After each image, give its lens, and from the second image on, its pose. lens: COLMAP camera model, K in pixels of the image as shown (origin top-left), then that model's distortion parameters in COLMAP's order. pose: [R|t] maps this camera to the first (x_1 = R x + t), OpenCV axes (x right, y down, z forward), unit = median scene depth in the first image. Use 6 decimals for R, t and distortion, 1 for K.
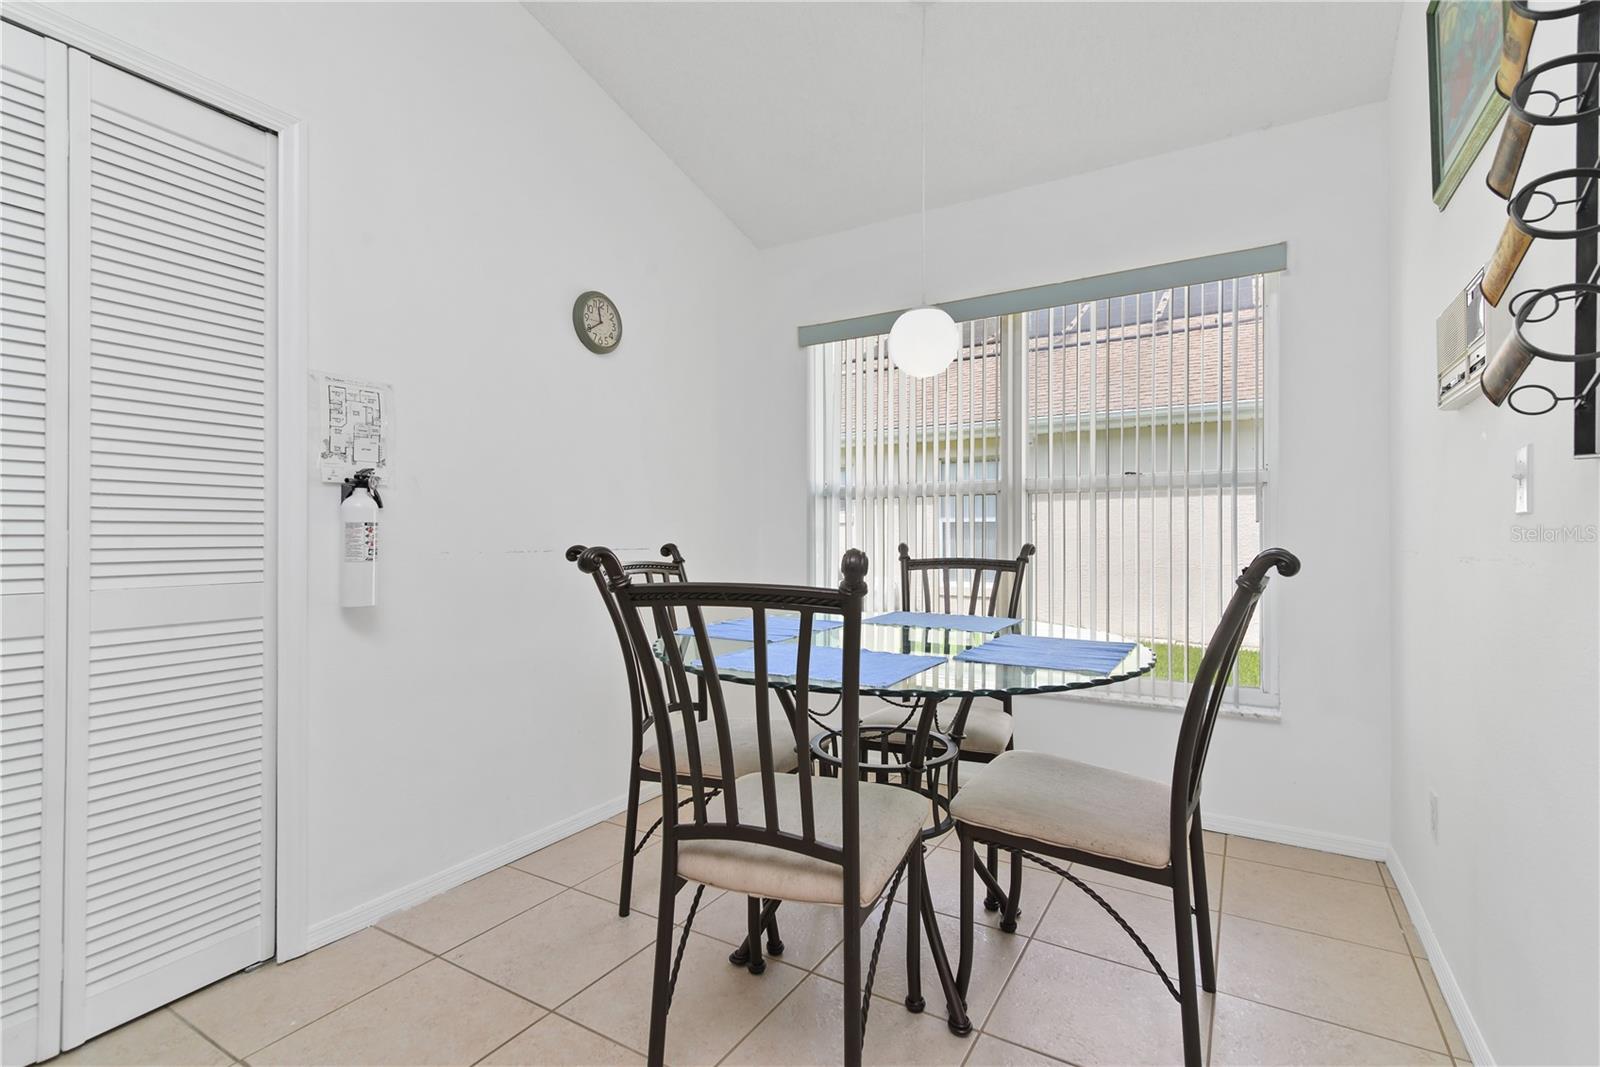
lens RADIAL K [[734.8, 0, 798.8], [0, 734.8, 527.6], [0, 0, 1]] dist [0.023428, 0.000213]
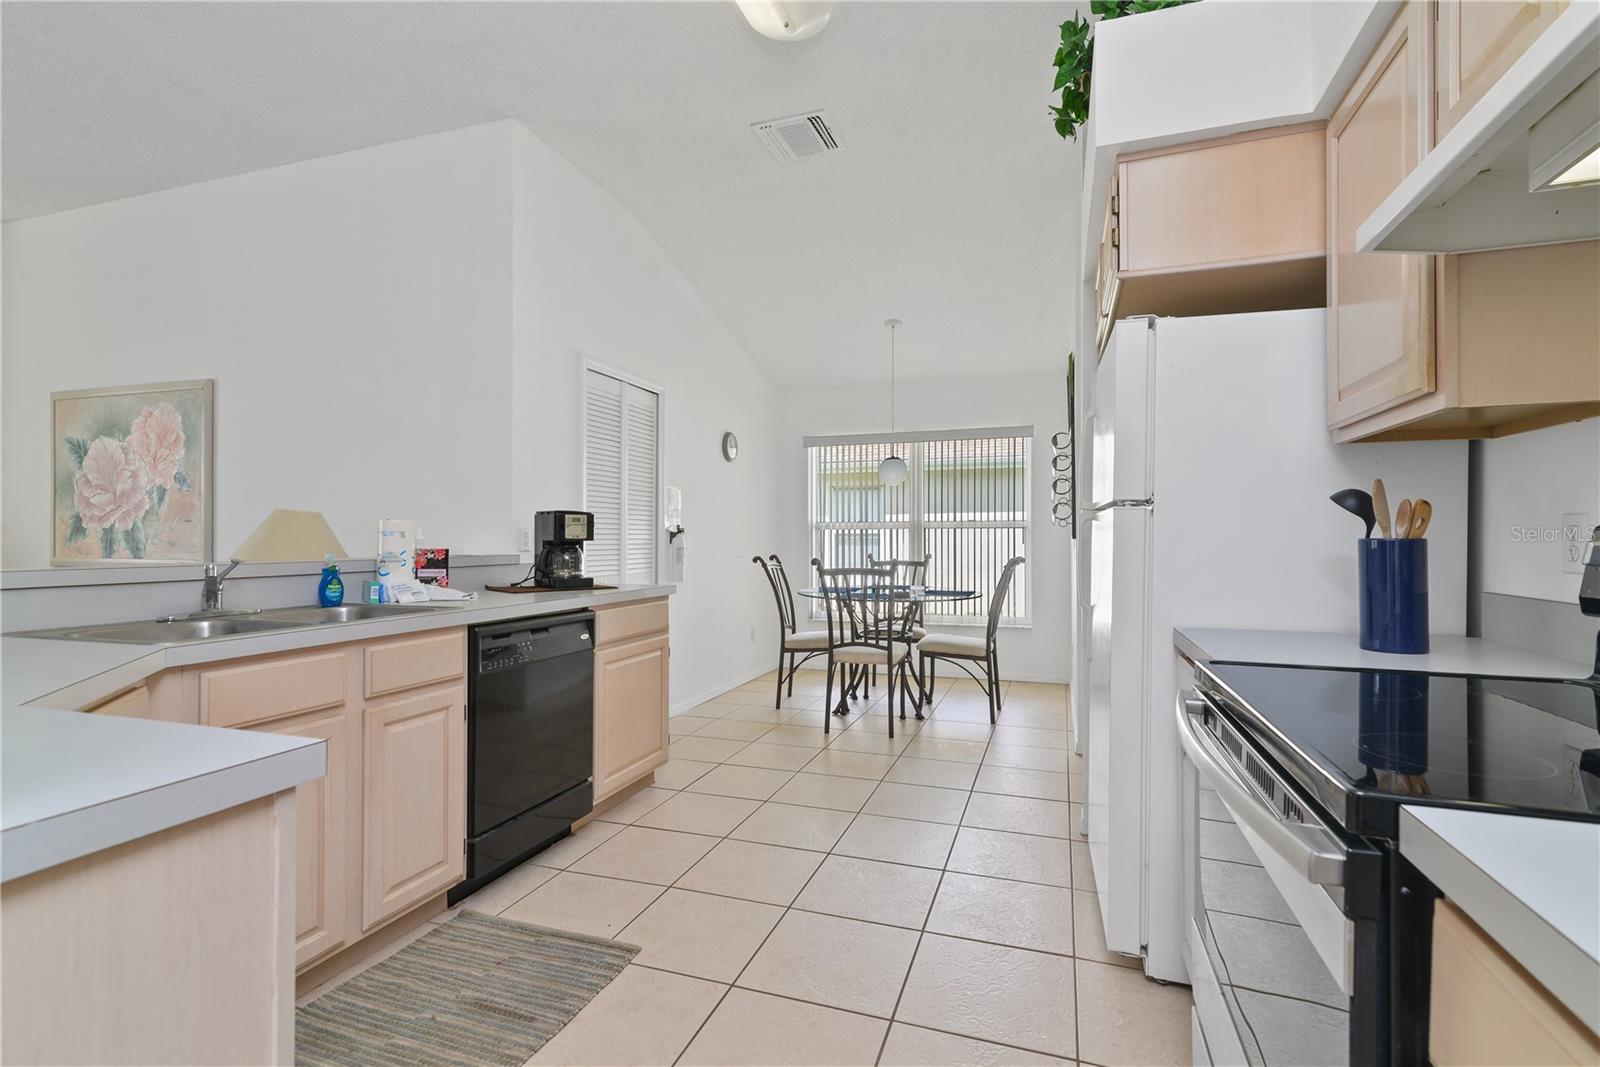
lens RADIAL K [[734.8, 0, 802.3], [0, 734.8, 537.7], [0, 0, 1]] dist [0.023428, 0.000213]
pose [[0.979265, -0.002023, 0.202574, -0.677432], [0.001439, 0.999994, 0.003029, -0.044389], [-0.202579, -0.002675, 0.979262, -1.438977]]
